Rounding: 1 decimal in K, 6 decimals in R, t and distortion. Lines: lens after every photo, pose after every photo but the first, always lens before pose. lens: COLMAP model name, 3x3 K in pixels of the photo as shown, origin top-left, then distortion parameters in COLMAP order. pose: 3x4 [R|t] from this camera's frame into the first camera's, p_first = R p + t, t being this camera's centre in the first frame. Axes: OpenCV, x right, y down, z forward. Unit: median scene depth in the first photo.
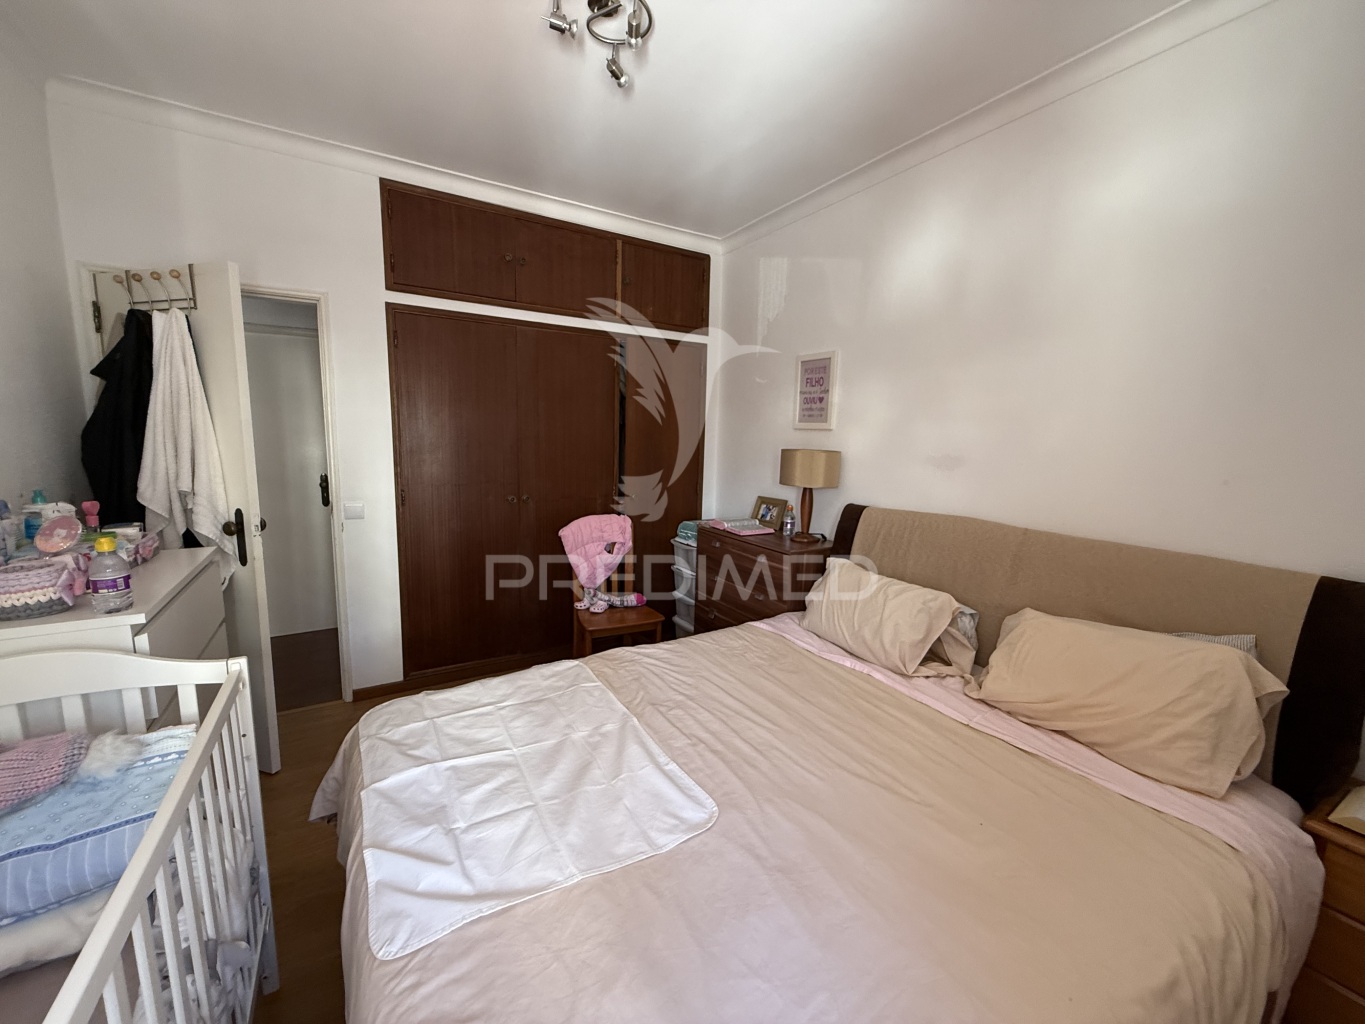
lens RADIAL K [[542.6, 0, 682.5], [0, 542.6, 512.0], [0, 0, 1]] dist [-0.001806, 0.000169]
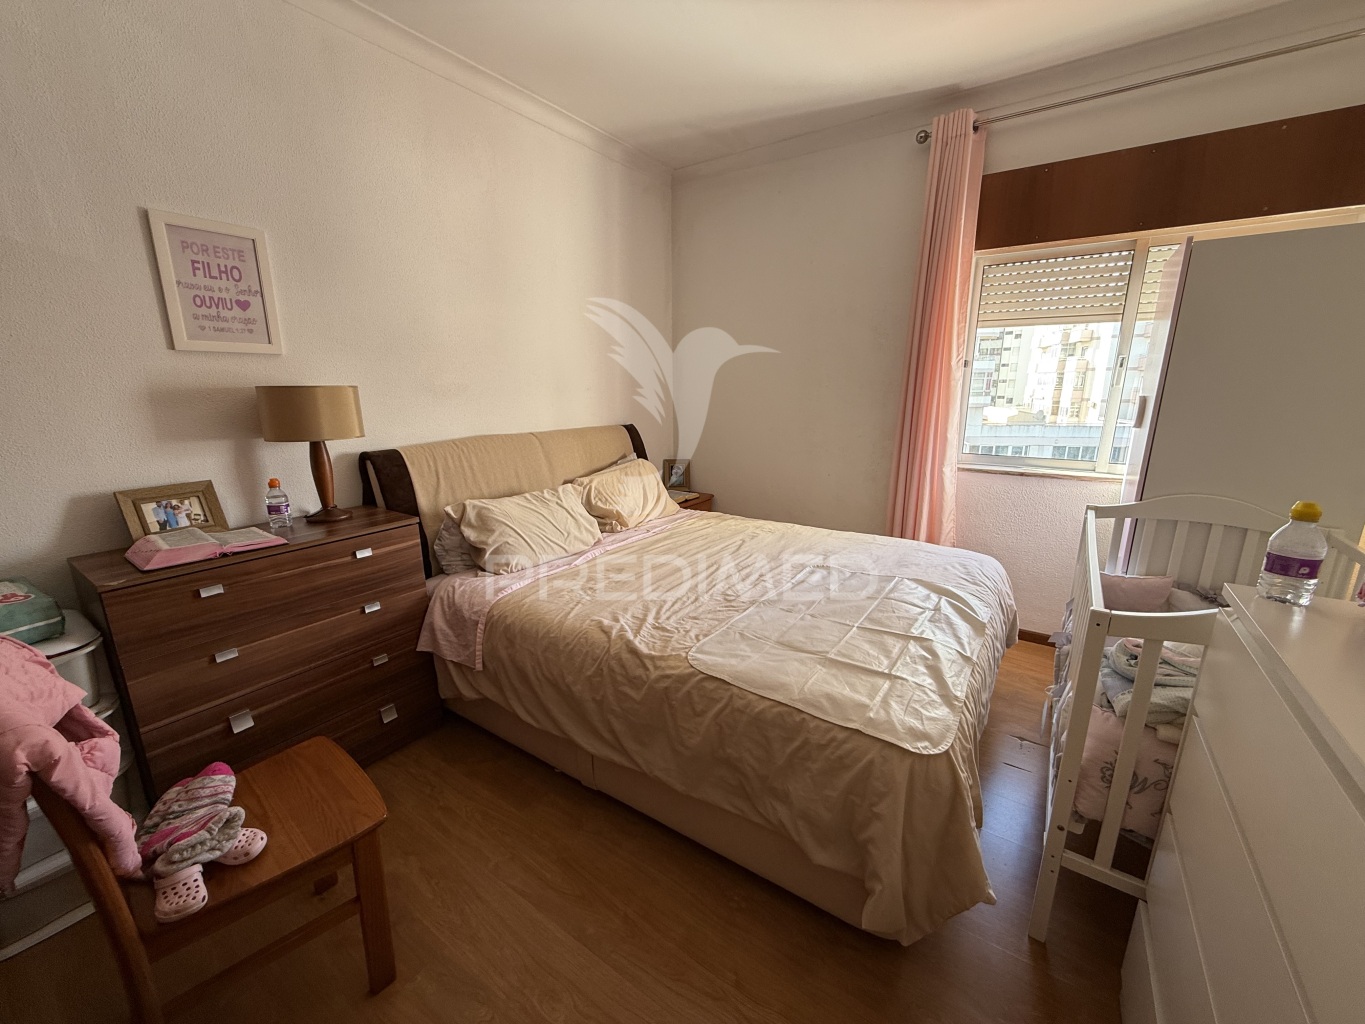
lens RADIAL K [[542.6, 0, 682.5], [0, 542.6, 512.0], [0, 0, 1]] dist [-0.001806, 0.000169]
pose [[-0.409133, -0.235994, 0.881429, -0.558070], [0.127972, 0.941589, 0.311502, -0.112600], [-0.903456, 0.240244, -0.355034, 0.825042]]
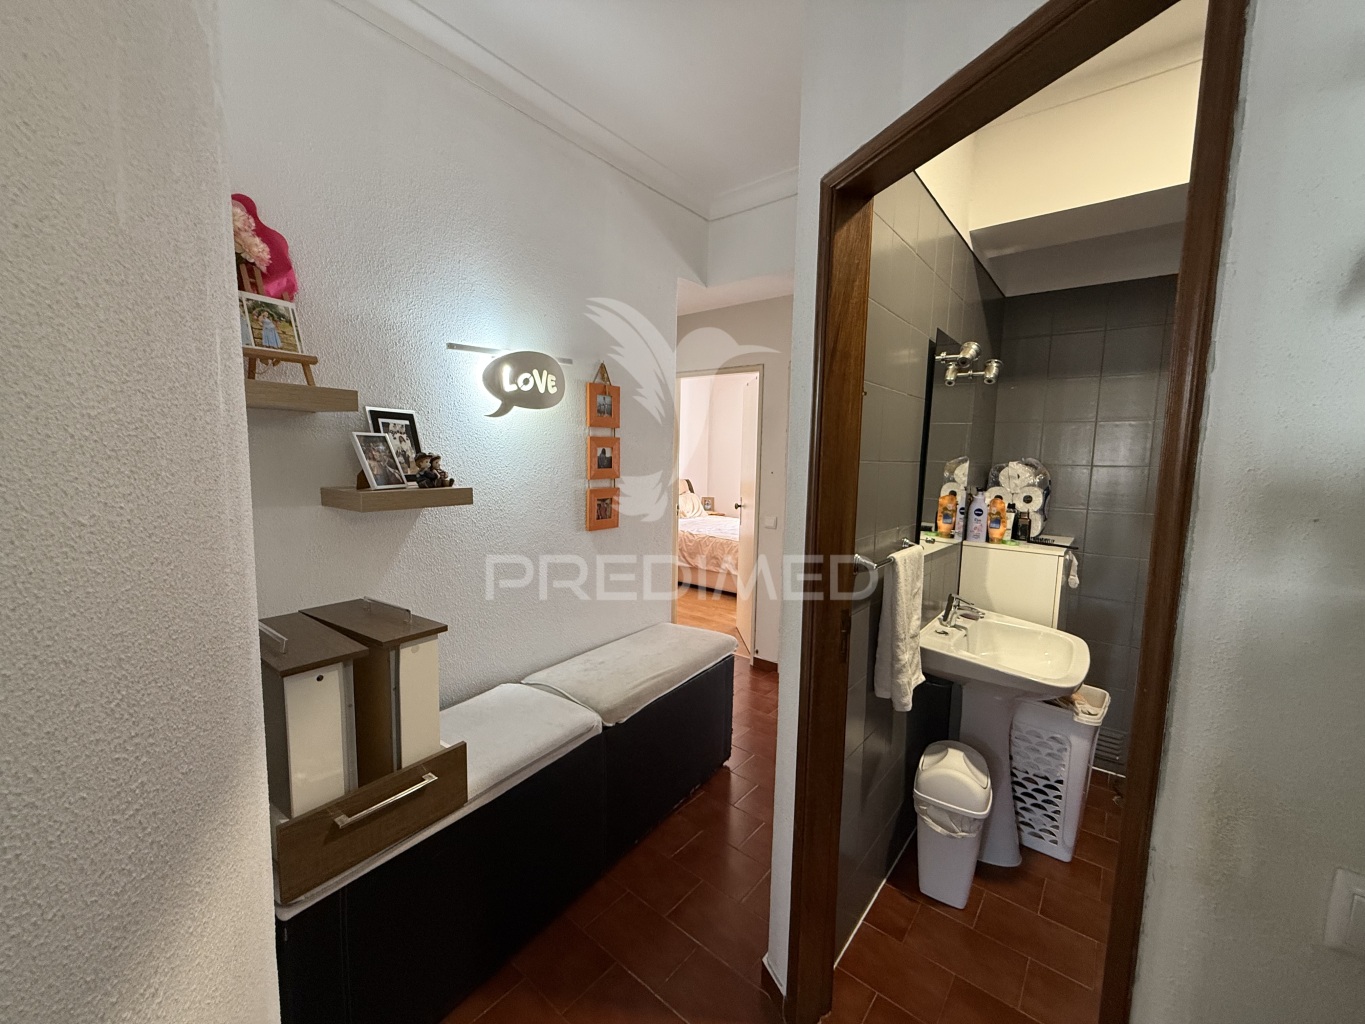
lens RADIAL K [[542.6, 0, 682.5], [0, 542.6, 512.0], [0, 0, 1]] dist [-0.001806, 0.000169]
pose [[-0.336777, -0.129721, 0.932606, -1.939435], [0.106148, 0.978920, 0.174495, -0.250051], [-0.935582, 0.157760, -0.315908, 1.359561]]
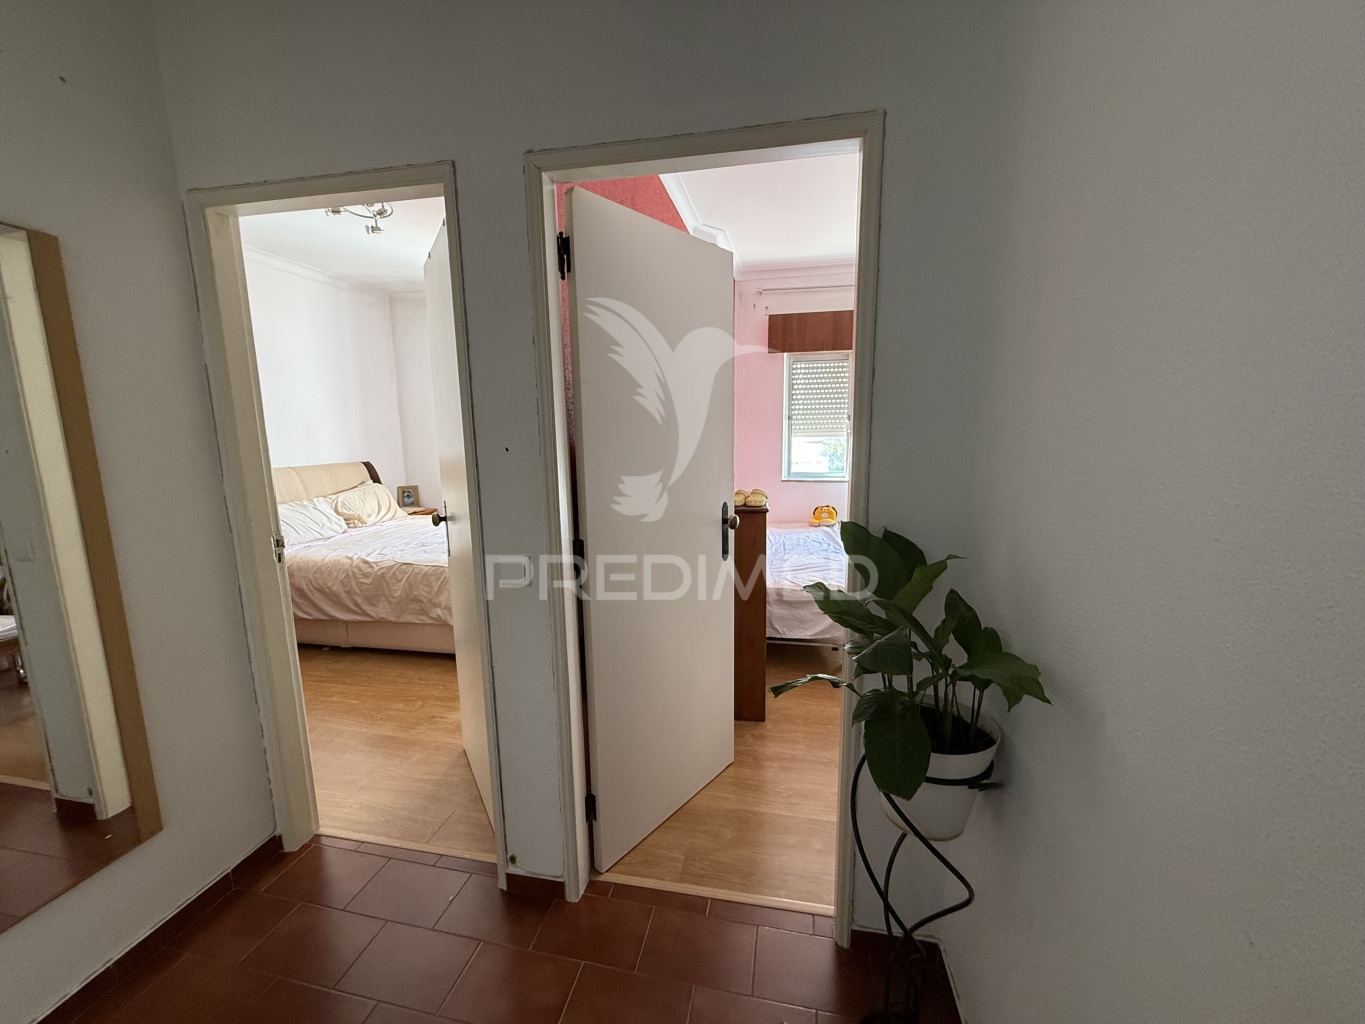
lens RADIAL K [[542.6, 0, 682.5], [0, 542.6, 512.0], [0, 0, 1]] dist [-0.001806, 0.000169]
pose [[-0.735814, -0.124145, 0.665707, -1.310532], [0.090809, 0.956084, 0.278669, -0.171152], [-0.671068, 0.265501, -0.692227, 1.019782]]
